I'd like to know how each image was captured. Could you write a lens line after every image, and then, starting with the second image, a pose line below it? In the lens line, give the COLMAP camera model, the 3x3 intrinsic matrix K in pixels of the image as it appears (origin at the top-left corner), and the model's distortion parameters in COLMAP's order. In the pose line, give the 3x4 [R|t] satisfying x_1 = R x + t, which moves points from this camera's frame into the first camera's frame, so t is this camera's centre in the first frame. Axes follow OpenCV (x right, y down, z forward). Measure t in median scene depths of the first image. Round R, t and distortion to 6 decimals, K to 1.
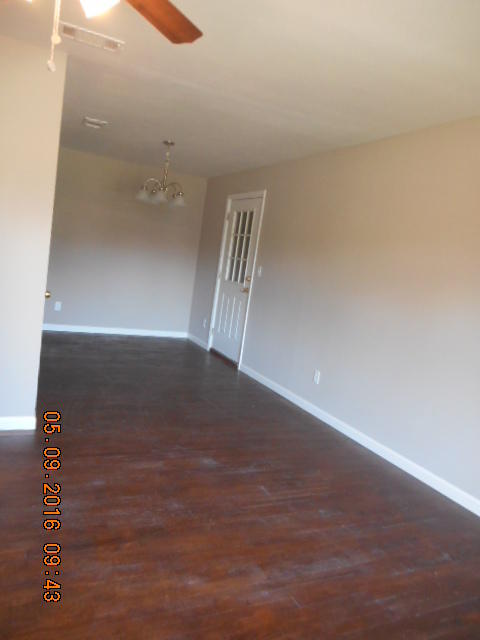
lens RADIAL K [[483.2, 0, 240.0], [0, 483.2, 320.0], [0, 0, 1]] dist [0.003221, 0.000678]
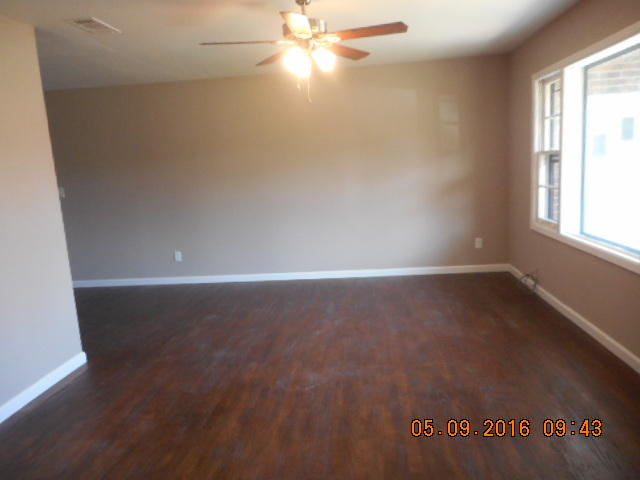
lens RADIAL K [[483.2, 0, 320.0], [0, 483.2, 240.0], [0, 0, 1]] dist [0.003221, 0.000678]
pose [[0.506588, -0.302450, 0.807399, -0.995734], [0.238603, 0.949058, 0.205808, -0.150667], [-0.828515, 0.088388, 0.552947, -0.103237]]
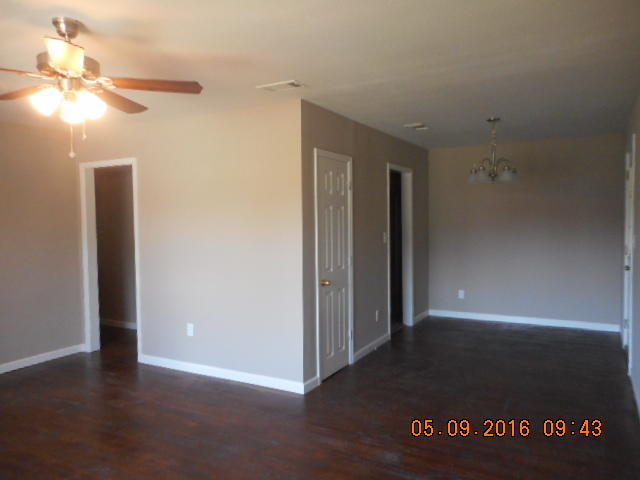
lens RADIAL K [[483.2, 0, 320.0], [0, 483.2, 240.0], [0, 0, 1]] dist [0.003221, 0.000678]
pose [[0.565333, -0.110610, -0.817413, 0.659244], [-0.008775, 0.990106, -0.140047, 0.009489], [0.824816, 0.086346, 0.558768, 0.321591]]
